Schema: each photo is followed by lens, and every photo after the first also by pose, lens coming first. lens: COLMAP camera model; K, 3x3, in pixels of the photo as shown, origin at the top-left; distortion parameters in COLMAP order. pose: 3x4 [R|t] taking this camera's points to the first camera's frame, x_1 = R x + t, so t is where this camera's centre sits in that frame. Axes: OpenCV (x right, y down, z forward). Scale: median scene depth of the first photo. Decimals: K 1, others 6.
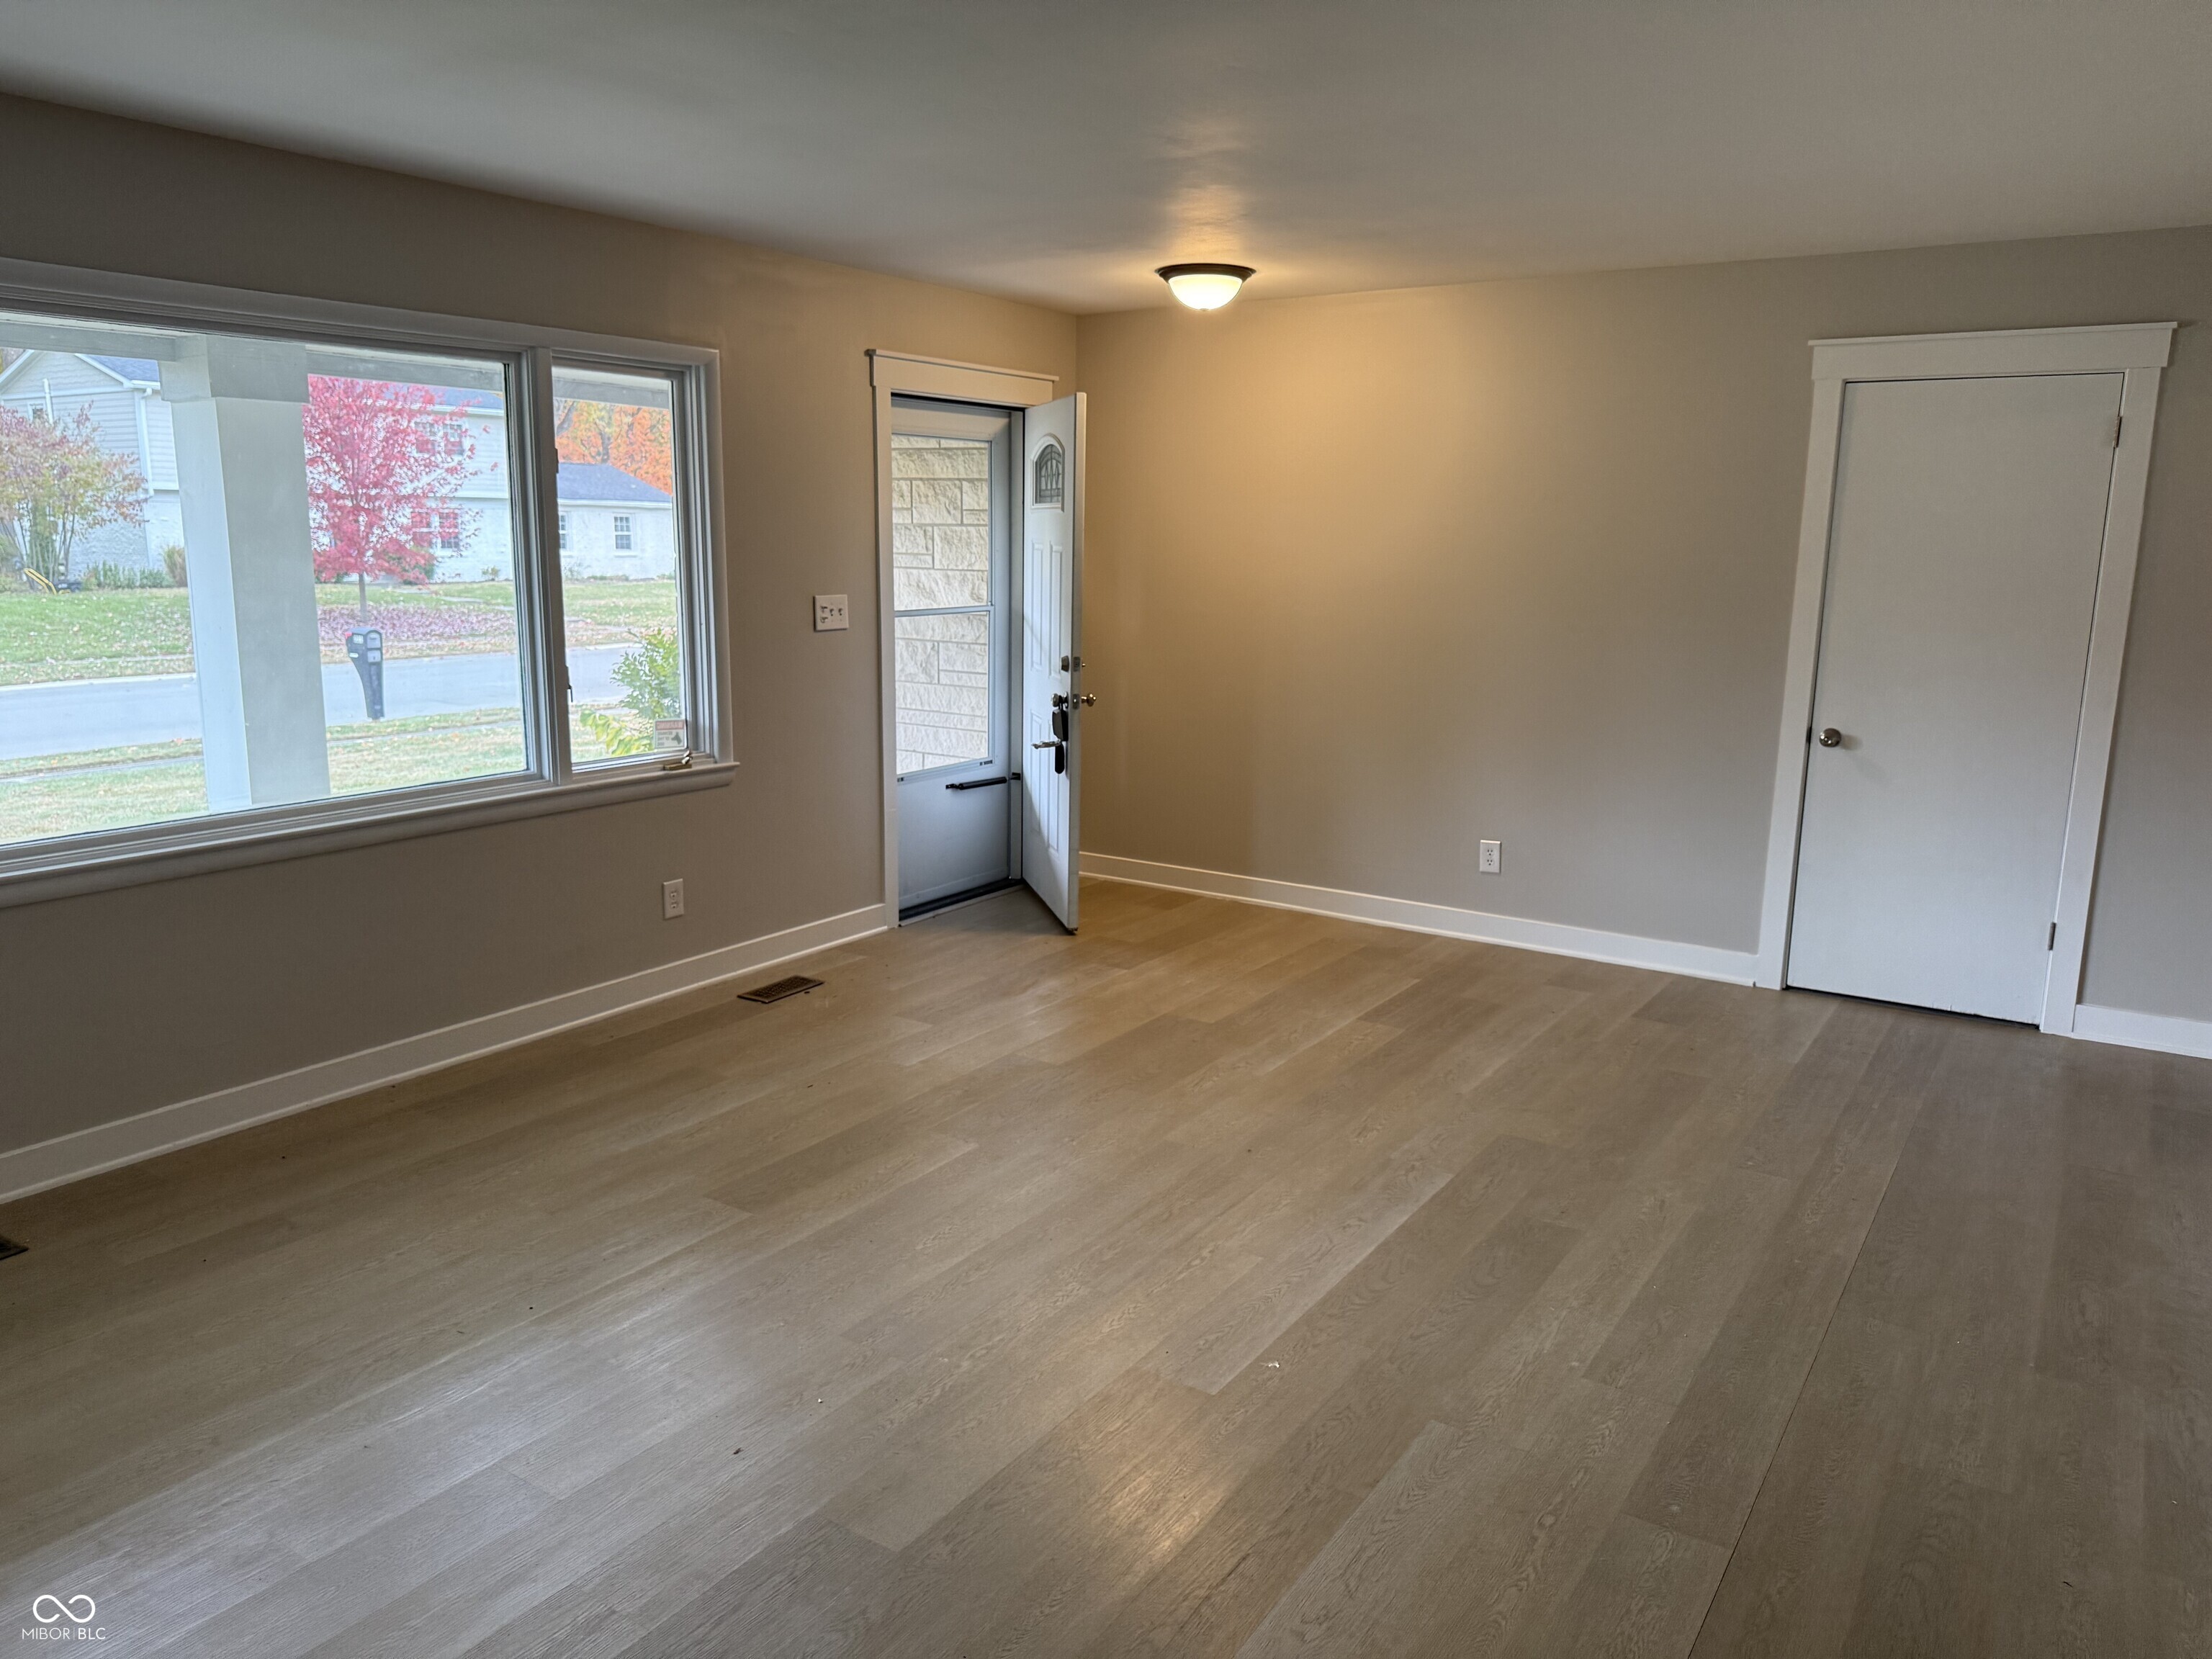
lens RADIAL K [[1589.0, 0, 1092.6], [0, 1589.0, 831.9], [0, 0, 1]] dist [0.056536, -0.004509]
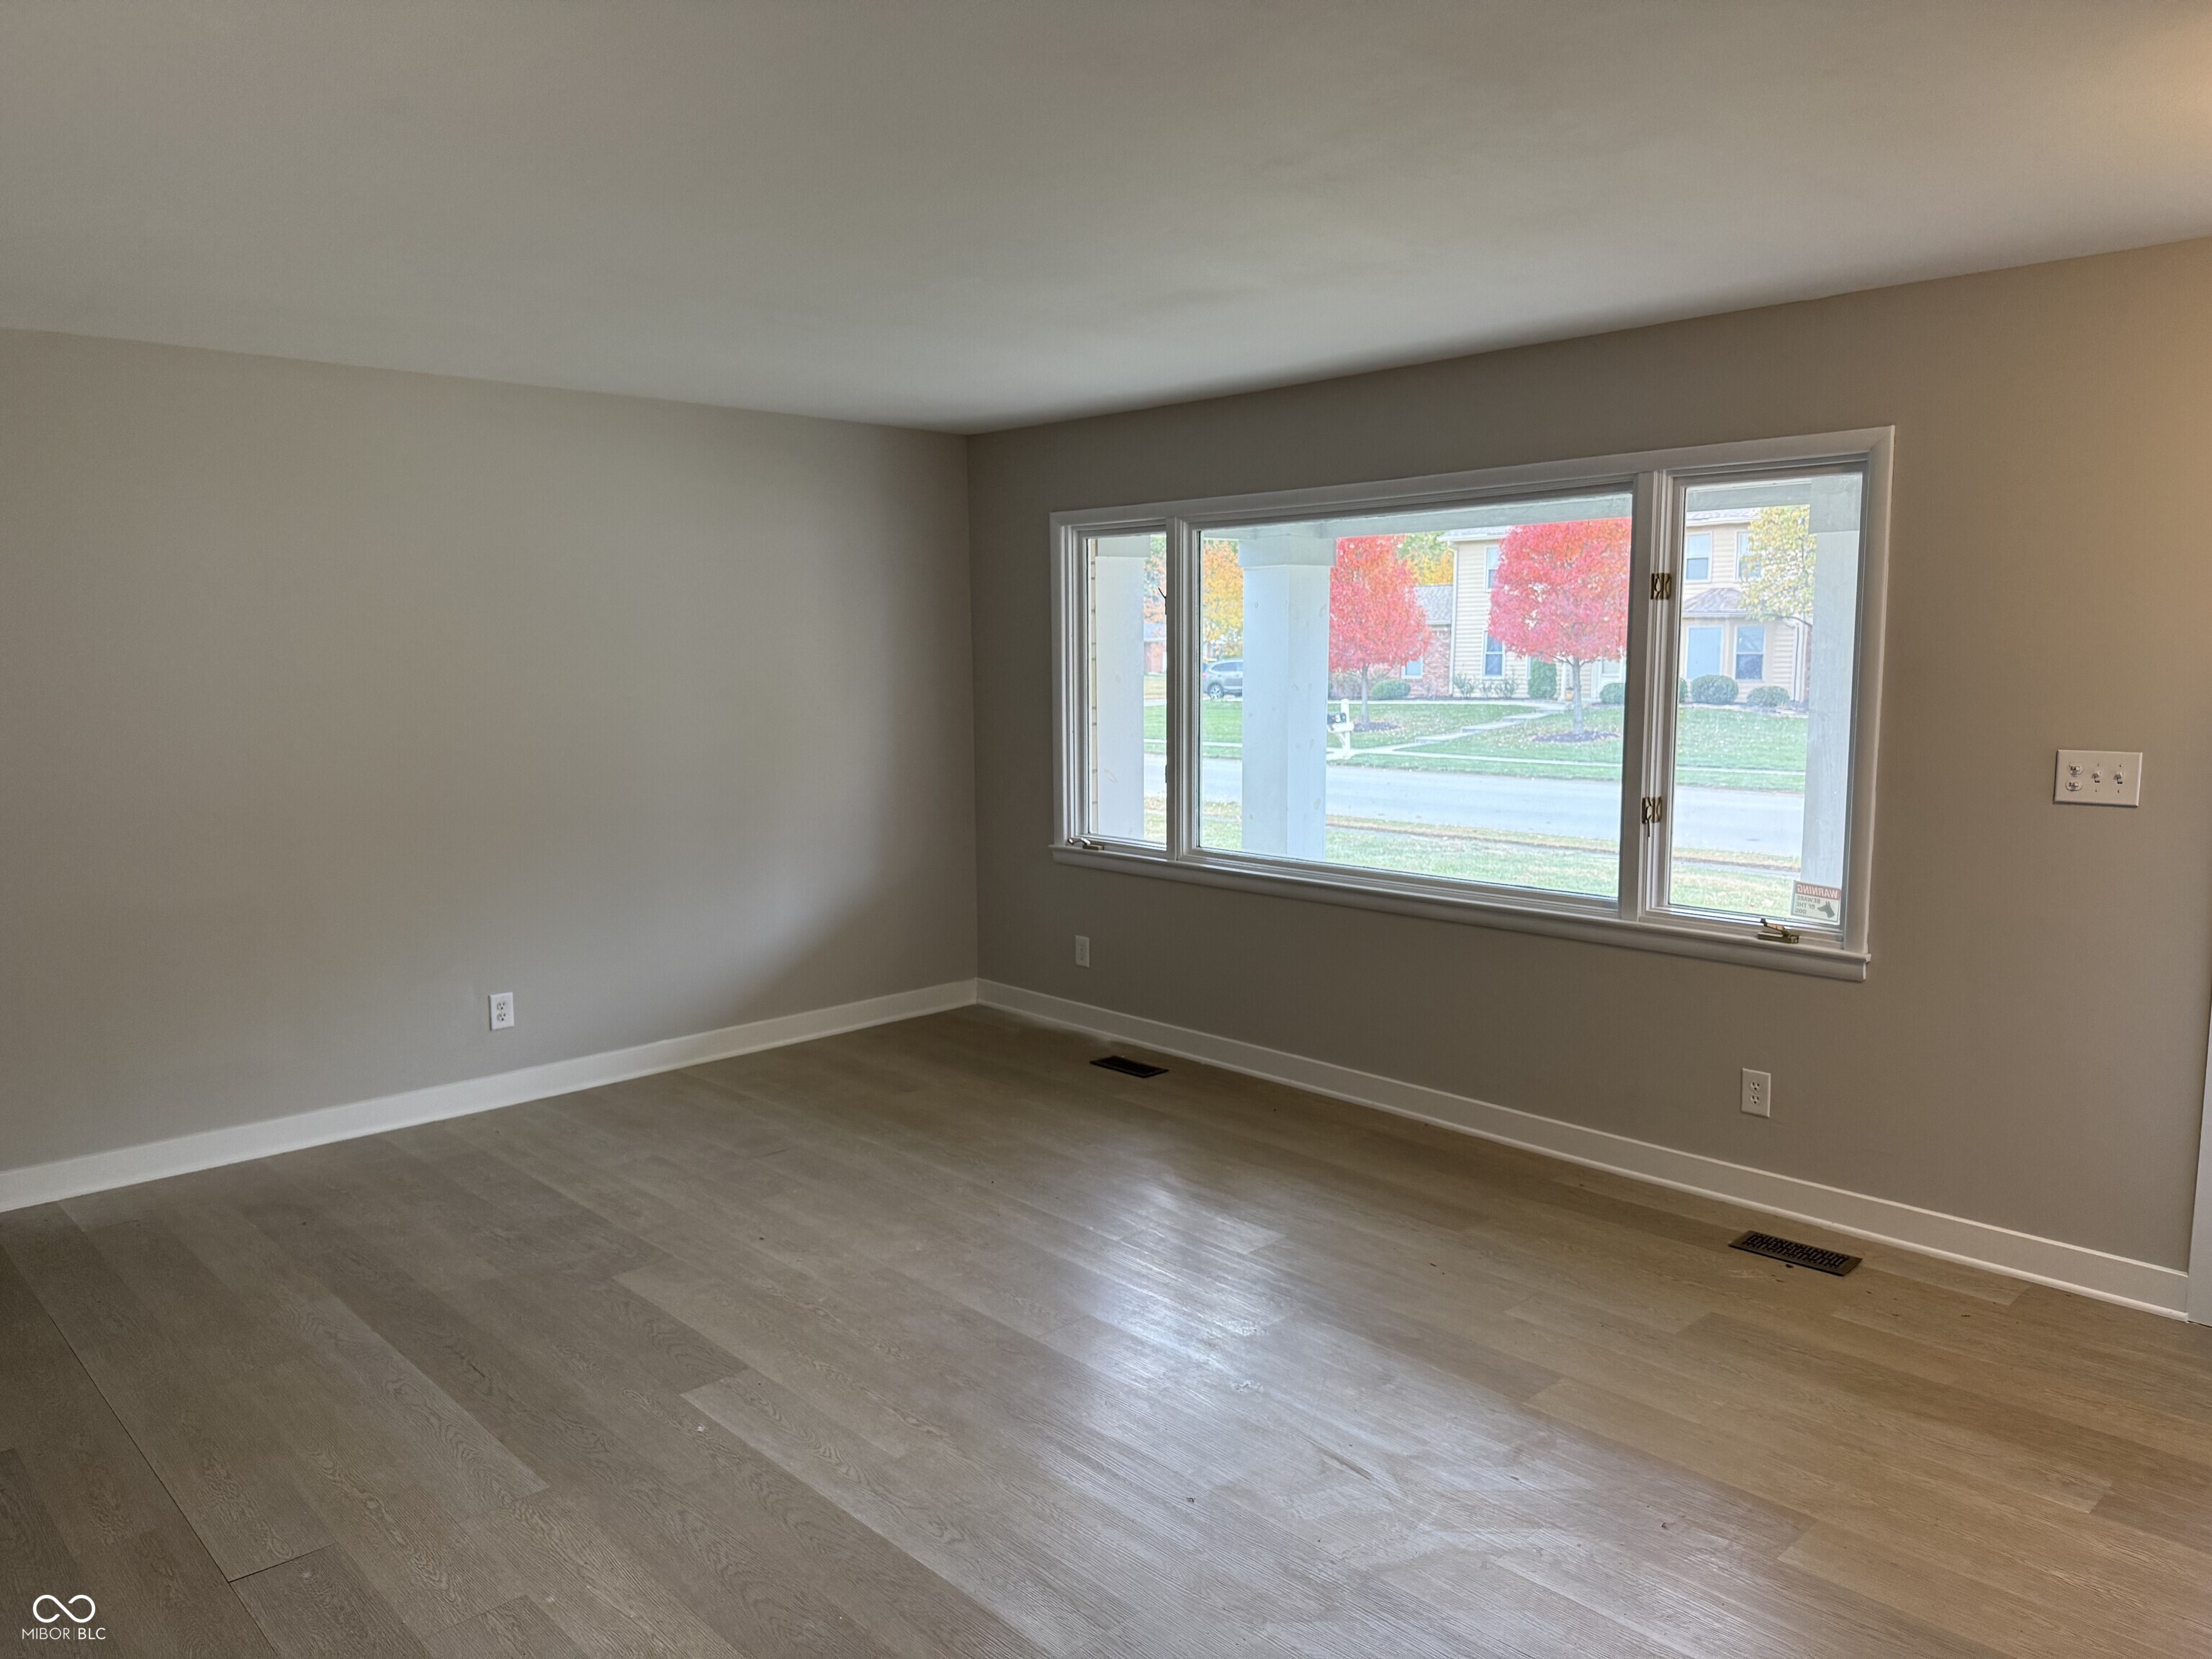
lens RADIAL K [[1589.0, 0, 1092.6], [0, 1589.0, 831.9], [0, 0, 1]] dist [0.056536, -0.004509]
pose [[-0.239711, 0.110097, -0.964581, 0.673451], [-0.175318, 0.972306, 0.154548, -0.174113], [0.954883, 0.206156, -0.213770, 0.897851]]
